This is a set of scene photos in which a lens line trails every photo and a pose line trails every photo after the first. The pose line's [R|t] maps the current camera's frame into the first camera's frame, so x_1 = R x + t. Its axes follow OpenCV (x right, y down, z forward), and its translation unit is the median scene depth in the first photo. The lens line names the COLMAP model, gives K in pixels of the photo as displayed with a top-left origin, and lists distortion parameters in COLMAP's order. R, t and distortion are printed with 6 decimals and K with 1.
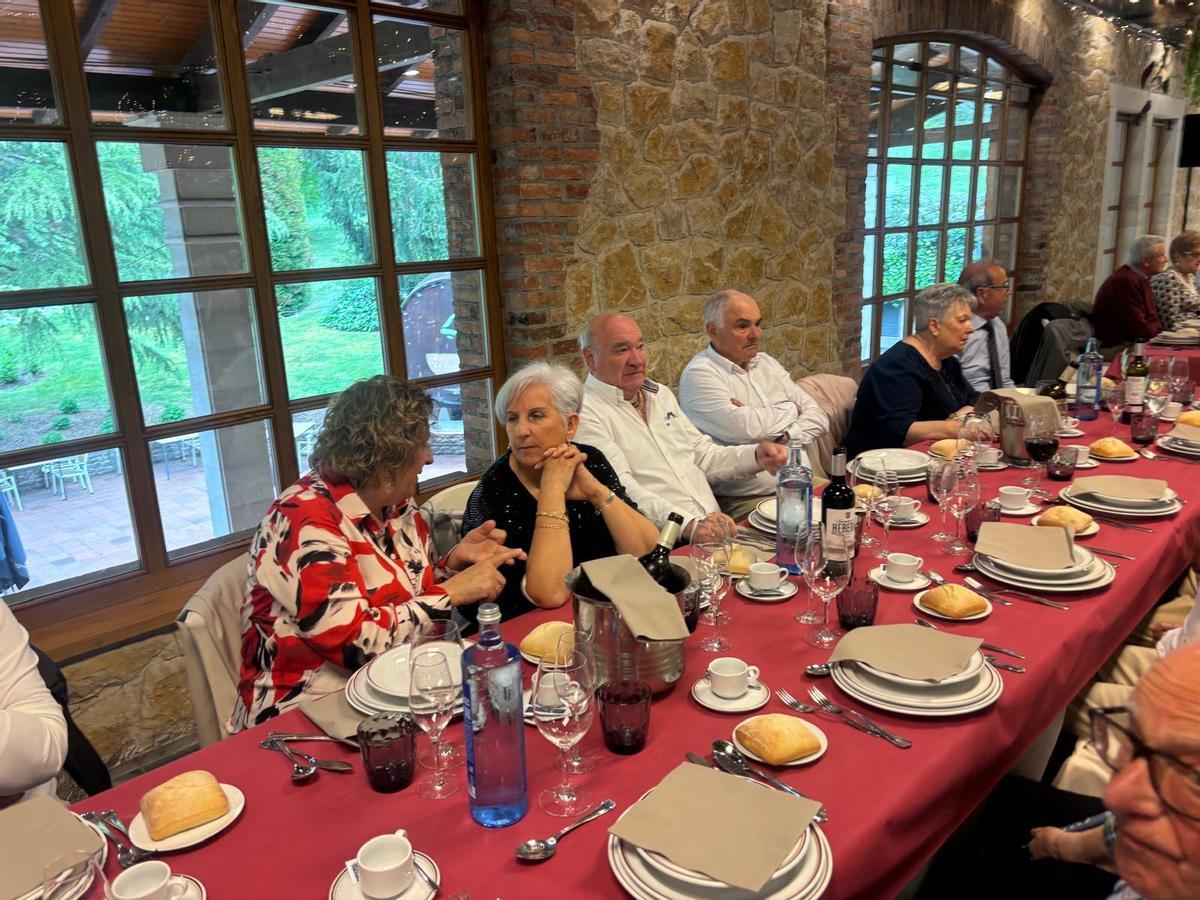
lens RADIAL K [[931.0, 0, 600.0], [0, 931.0, 450.0], [0, 0, 1]] dist [0.024606, -0.011136]
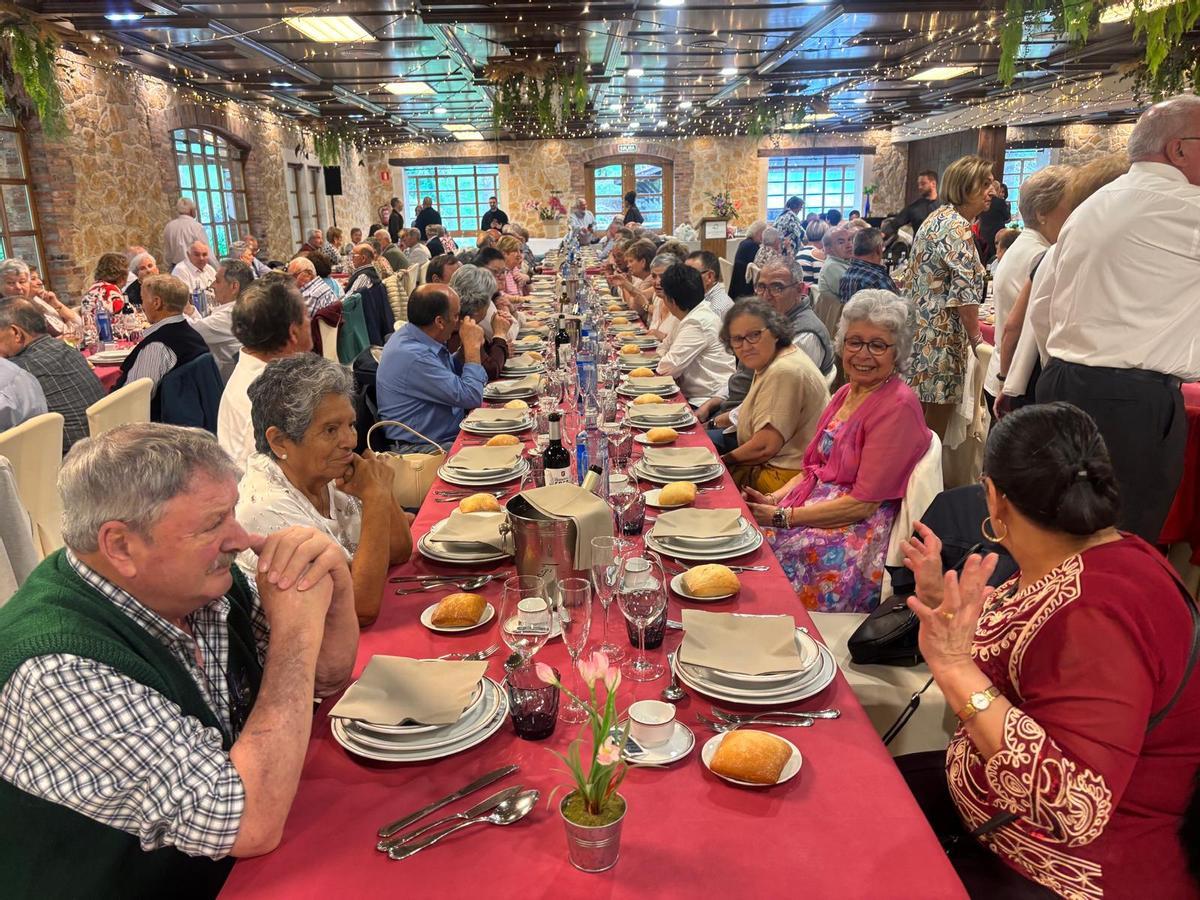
lens RADIAL K [[931.0, 0, 600.0], [0, 931.0, 450.0], [0, 0, 1]] dist [0.024606, -0.011136]
pose [[0.706529, -0.166245, 0.687880, -0.440519], [0.177767, 0.982542, 0.054872, 0.235739], [-0.684993, 0.083514, 0.723747, -0.834089]]
